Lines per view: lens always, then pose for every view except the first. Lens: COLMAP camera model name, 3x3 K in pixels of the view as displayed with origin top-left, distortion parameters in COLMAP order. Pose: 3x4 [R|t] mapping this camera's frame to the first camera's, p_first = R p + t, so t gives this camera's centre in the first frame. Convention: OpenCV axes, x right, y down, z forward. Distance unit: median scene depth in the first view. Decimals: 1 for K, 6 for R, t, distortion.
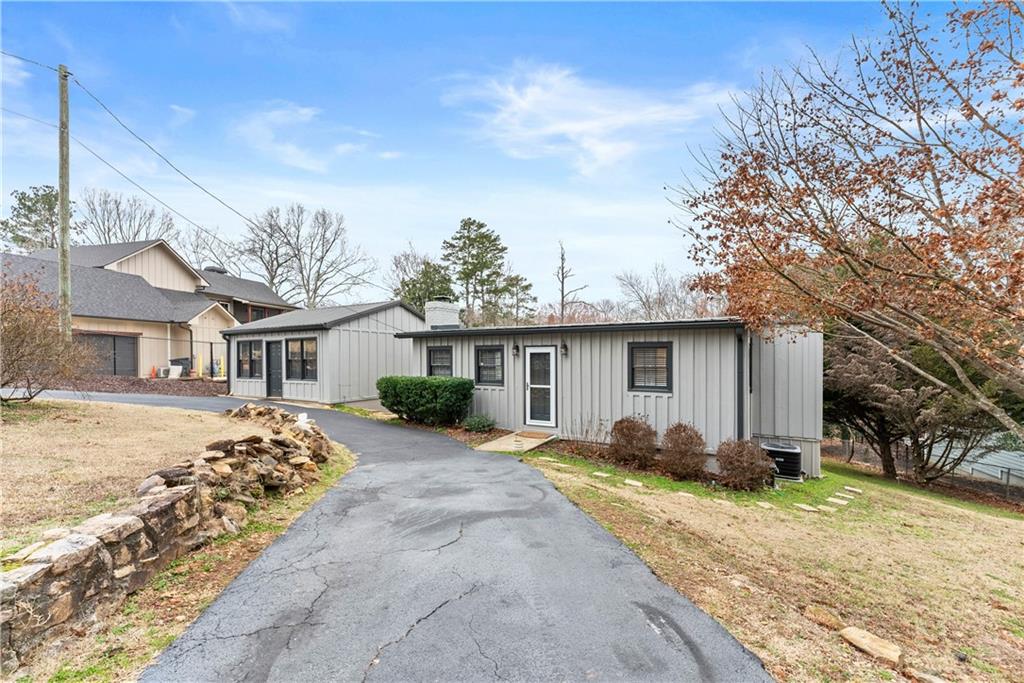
lens RADIAL K [[424.7, 0, 515.1], [0, 424.7, 362.0], [0, 0, 1]] dist [0.000556, -0.000005]
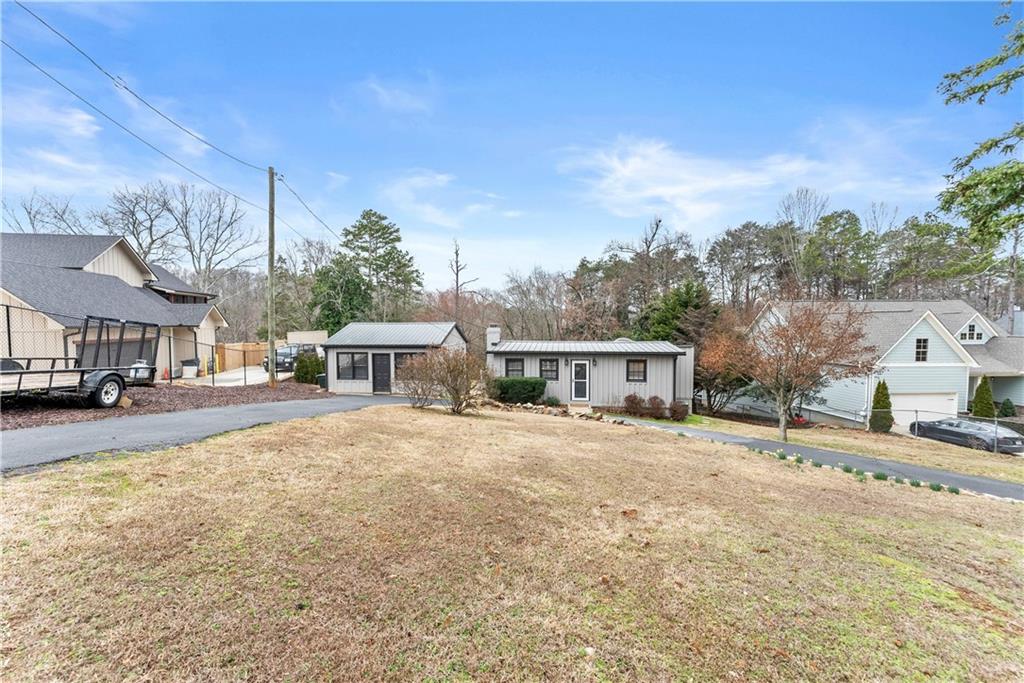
lens RADIAL K [[417.0, 0, 508.2], [0, 417.0, 356.0], [0, 0, 1]] dist [0.001756, -0.000004]
pose [[0.925405, -0.029181, 0.377854, -0.935791], [0.004342, 0.997782, 0.066422, -0.177761], [-0.378955, -0.059827, 0.923479, -0.624145]]
